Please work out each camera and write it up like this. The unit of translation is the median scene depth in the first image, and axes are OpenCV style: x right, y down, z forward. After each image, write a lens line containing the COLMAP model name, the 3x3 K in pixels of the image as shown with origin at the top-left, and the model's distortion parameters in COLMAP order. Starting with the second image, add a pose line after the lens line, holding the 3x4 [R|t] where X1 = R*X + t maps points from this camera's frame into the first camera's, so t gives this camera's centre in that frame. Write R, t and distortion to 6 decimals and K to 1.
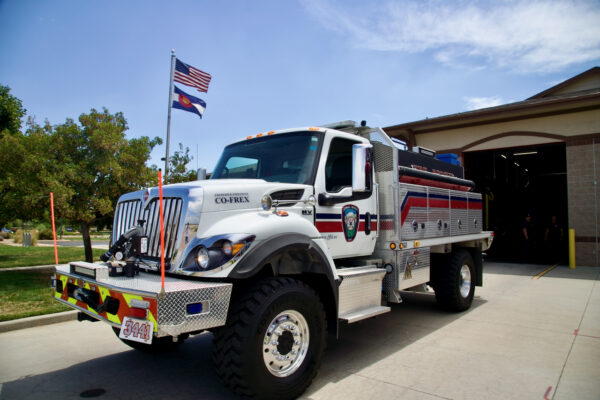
lens RADIAL K [[395.6, 0, 299.0], [0, 395.6, 204.9], [0, 0, 1]] dist [-0.120508, 0.059451]
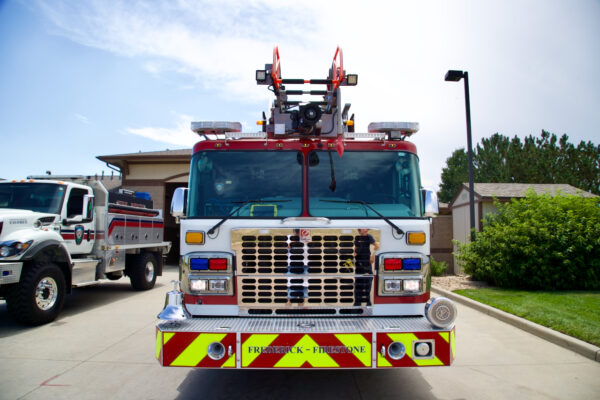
lens RADIAL K [[395.6, 0, 299.0], [0, 395.6, 204.9], [0, 0, 1]] dist [-0.120508, 0.059451]
pose [[0.765622, 0.054061, 0.641015, -0.240716], [-0.030158, 0.998383, -0.048179, -0.039846], [-0.642584, 0.017555, 0.766015, -1.052710]]
